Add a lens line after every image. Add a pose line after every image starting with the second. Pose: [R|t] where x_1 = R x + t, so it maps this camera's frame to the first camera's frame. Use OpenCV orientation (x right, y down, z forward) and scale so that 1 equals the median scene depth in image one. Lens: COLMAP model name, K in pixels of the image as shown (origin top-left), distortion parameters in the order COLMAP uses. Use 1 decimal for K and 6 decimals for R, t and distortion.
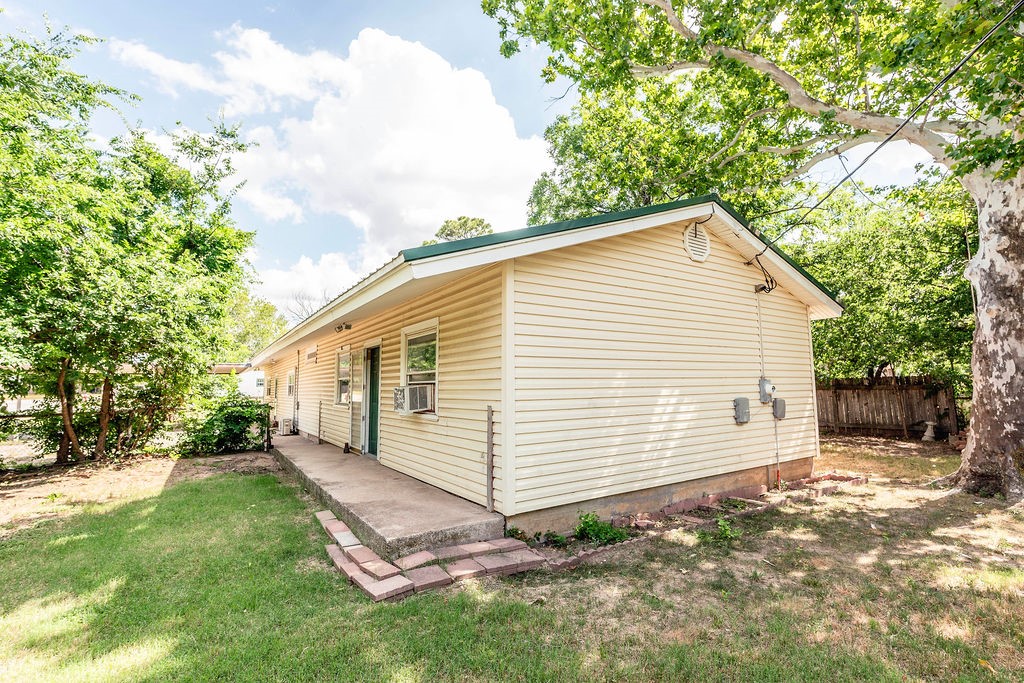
lens RADIAL K [[470.9, 0, 512.0], [0, 470.9, 341.5], [0, 0, 1]] dist [-0.000310, -0.000171]
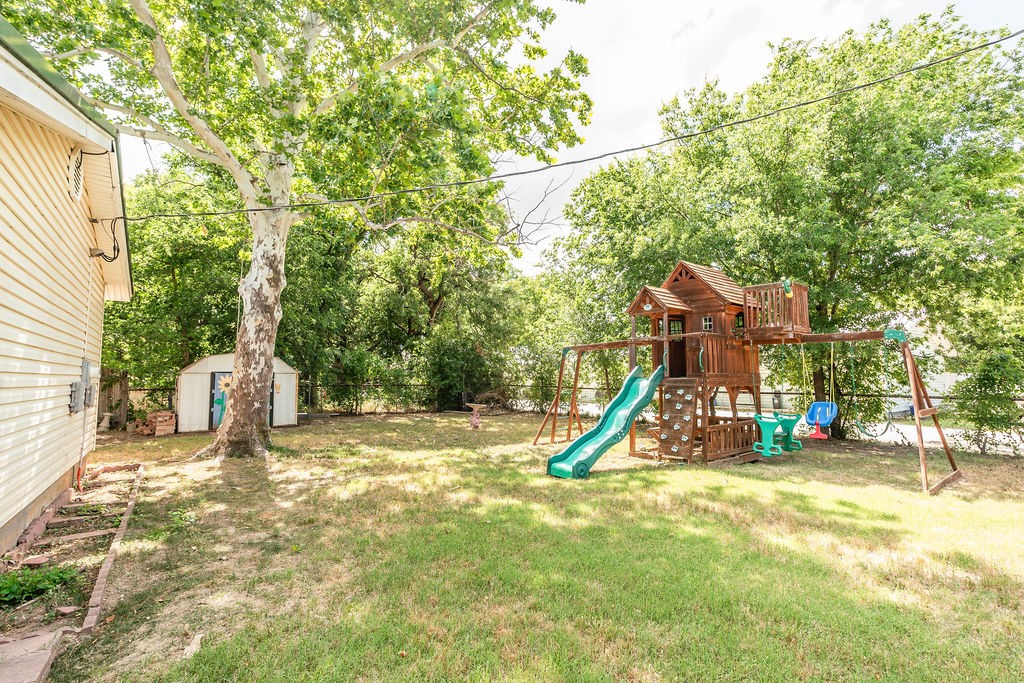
lens RADIAL K [[470.9, 0, 512.0], [0, 470.9, 341.5], [0, 0, 1]] dist [-0.000310, -0.000171]
pose [[-0.047167, 0.097344, 0.994132, -0.525880], [-0.095177, 0.990274, -0.101482, 0.091711], [-0.994342, -0.099406, -0.037443, 0.437670]]
